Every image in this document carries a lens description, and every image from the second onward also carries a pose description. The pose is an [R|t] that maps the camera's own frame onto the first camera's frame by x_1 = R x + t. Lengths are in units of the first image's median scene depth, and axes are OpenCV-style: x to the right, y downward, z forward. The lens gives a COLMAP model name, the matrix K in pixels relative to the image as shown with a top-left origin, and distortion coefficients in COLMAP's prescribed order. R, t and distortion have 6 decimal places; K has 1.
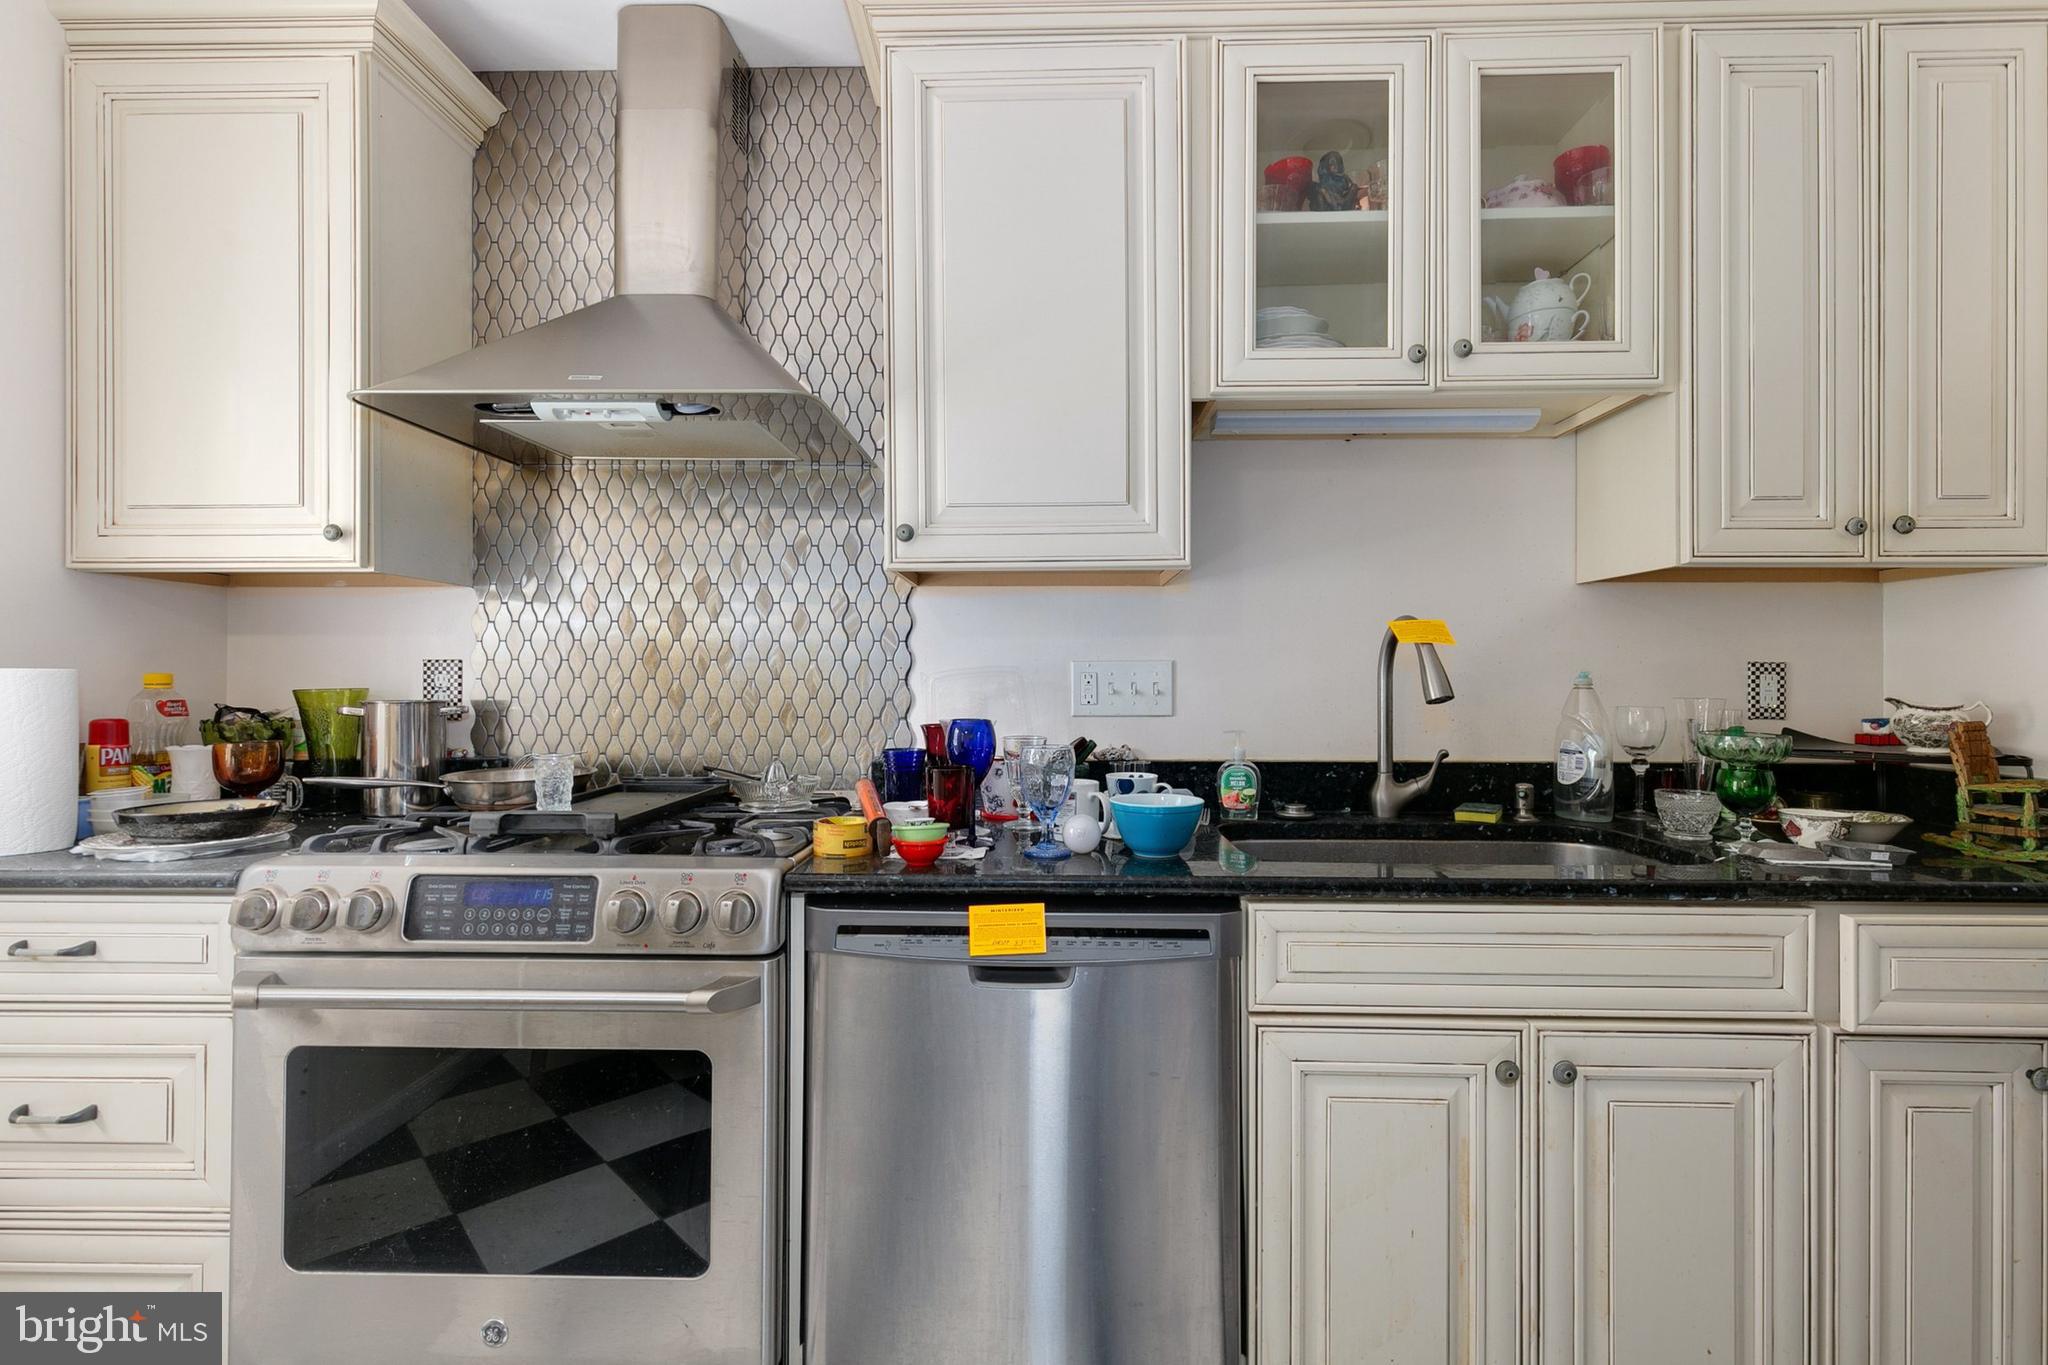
lens RADIAL K [[918.1, 0, 1018.6], [0, 918.1, 679.0], [0, 0, 1]] dist [0.008194, -0.002071]
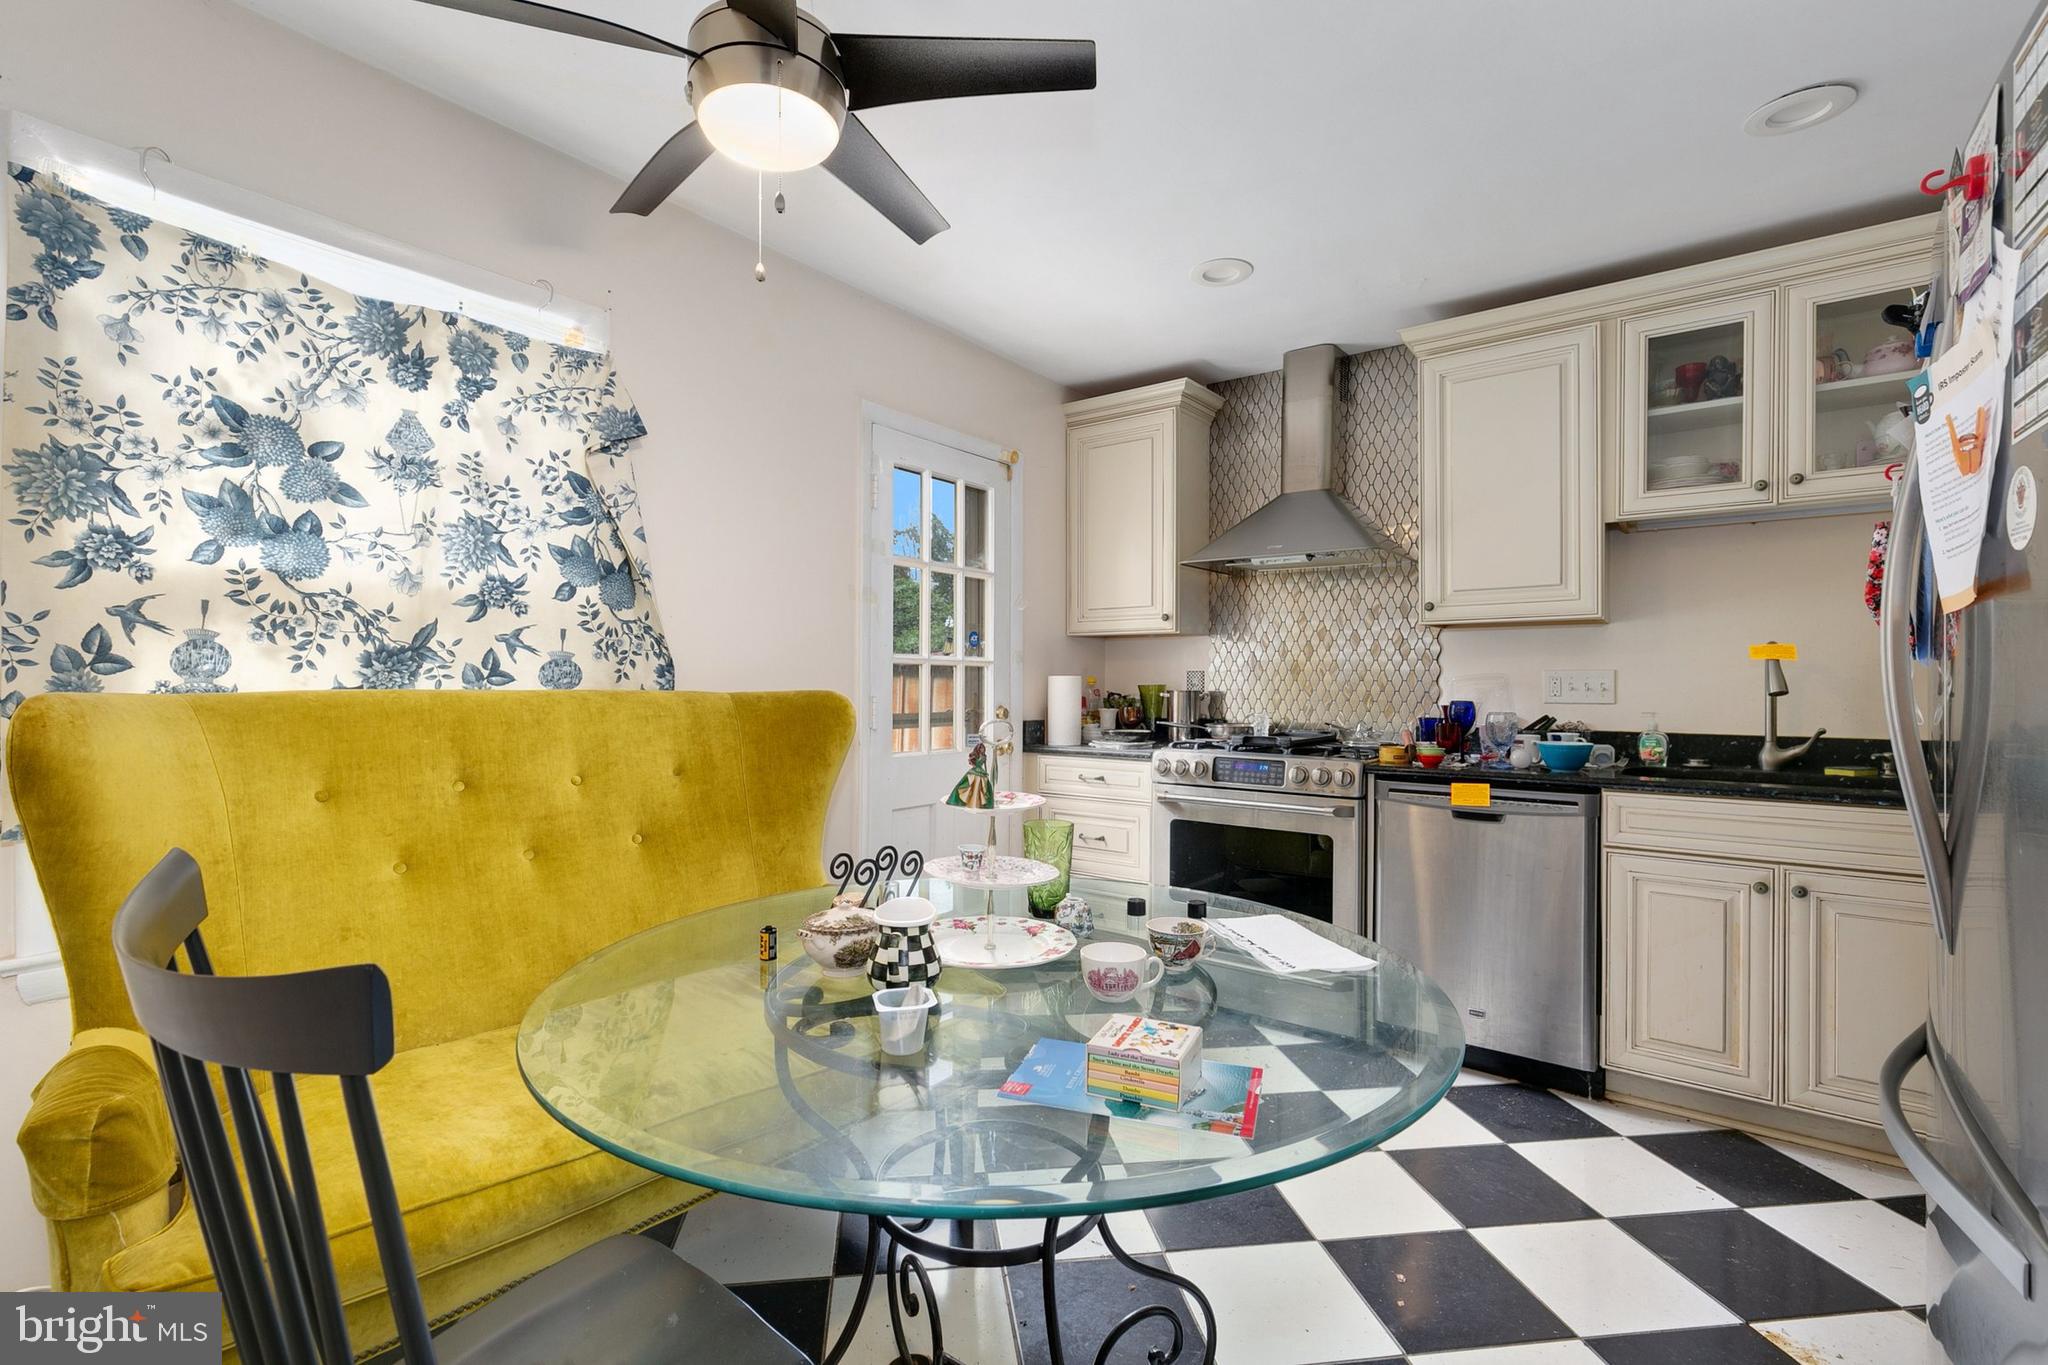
lens RADIAL K [[918.1, 0, 1018.2], [0, 918.1, 680.0], [0, 0, 1]] dist [0.008194, -0.002071]
pose [[0.814774, 0.001030, -0.579777, 0.272101], [-0.004033, 0.999984, -0.003891, 0.009026], [0.579764, 0.005509, 0.814766, -1.008773]]
